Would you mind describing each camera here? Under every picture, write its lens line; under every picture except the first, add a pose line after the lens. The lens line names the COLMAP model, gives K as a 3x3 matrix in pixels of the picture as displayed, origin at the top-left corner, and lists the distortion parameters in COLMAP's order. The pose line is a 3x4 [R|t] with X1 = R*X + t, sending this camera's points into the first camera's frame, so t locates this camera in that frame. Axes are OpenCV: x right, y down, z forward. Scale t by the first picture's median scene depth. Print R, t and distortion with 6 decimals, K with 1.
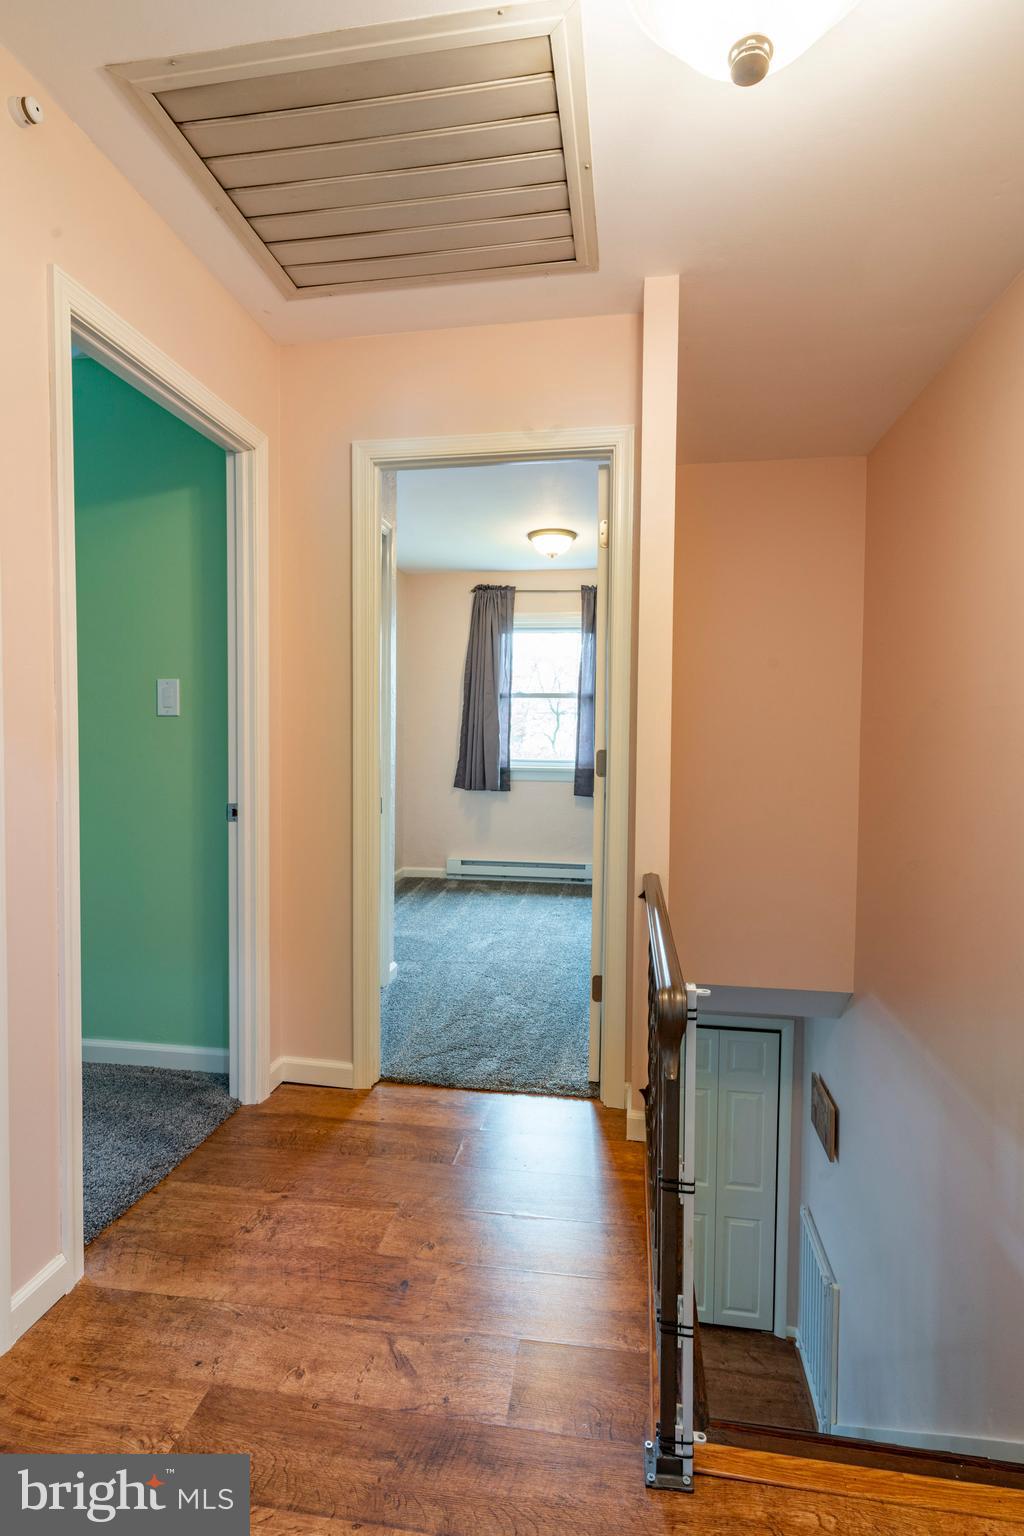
lens RADIAL K [[770.0, 0, 512.0], [0, 770.0, 768.0], [0, 0, 1]] dist [0.008850, 0.000269]
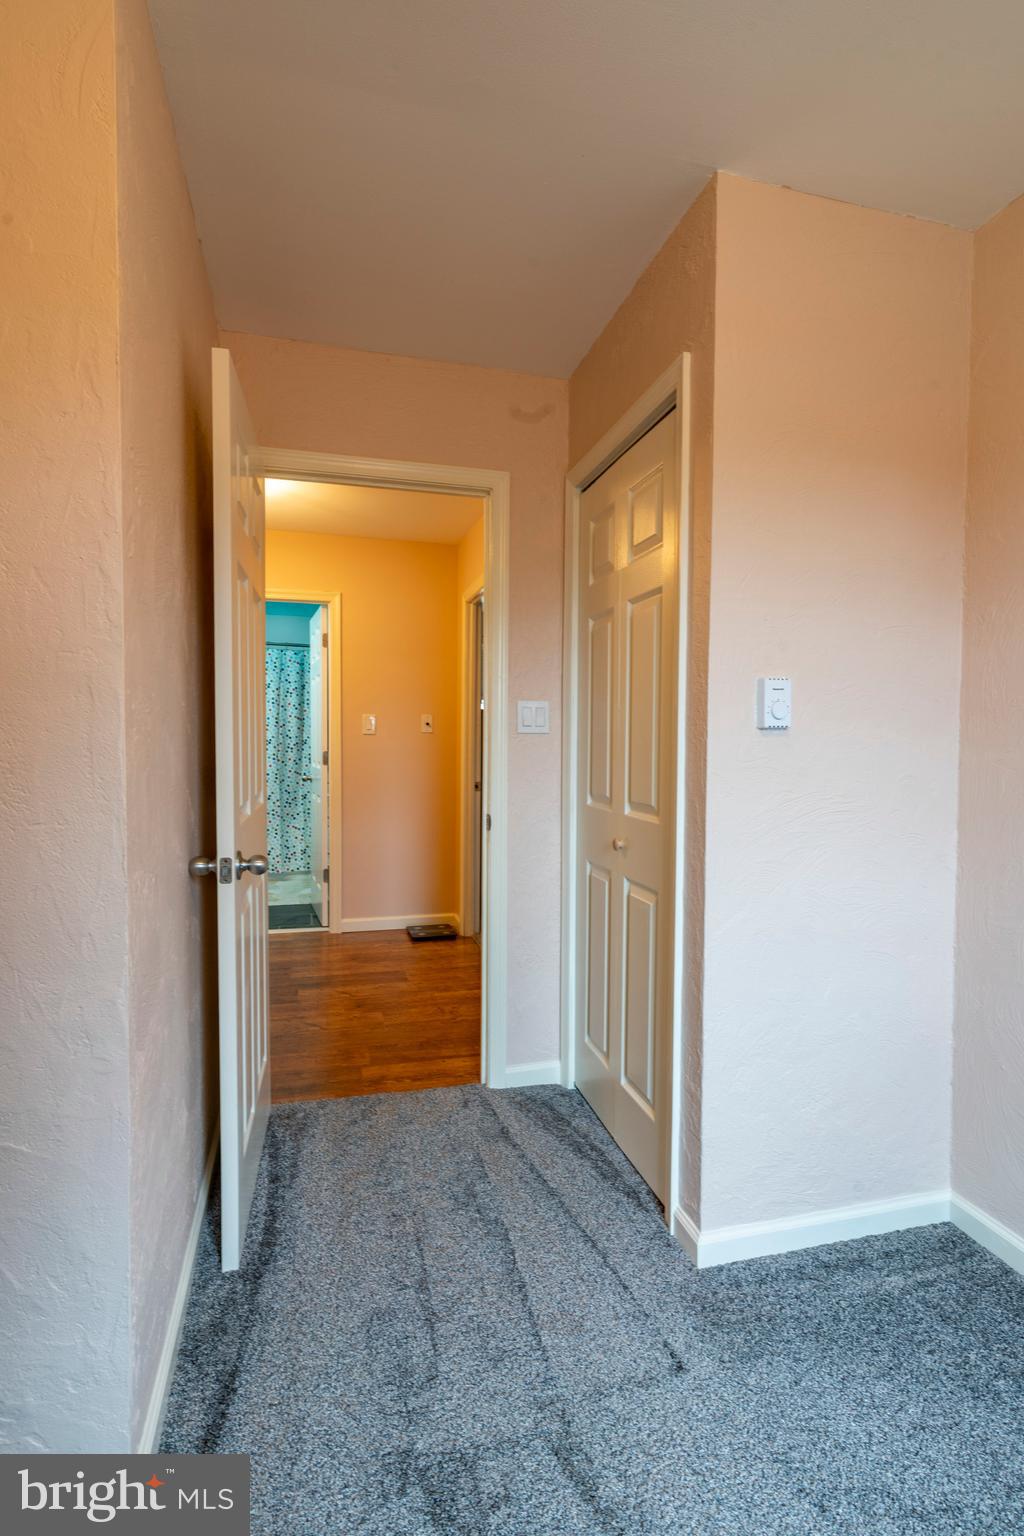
lens RADIAL K [[723.8, 0, 512.0], [0, 723.8, 768.0], [0, 0, 1]] dist [-0.000422, 0.000980]
pose [[-0.910621, 0.004054, -0.413223, 0.289802], [-0.024017, 0.997742, 0.062715, -0.118570], [0.412544, 0.067034, -0.908468, 2.880223]]
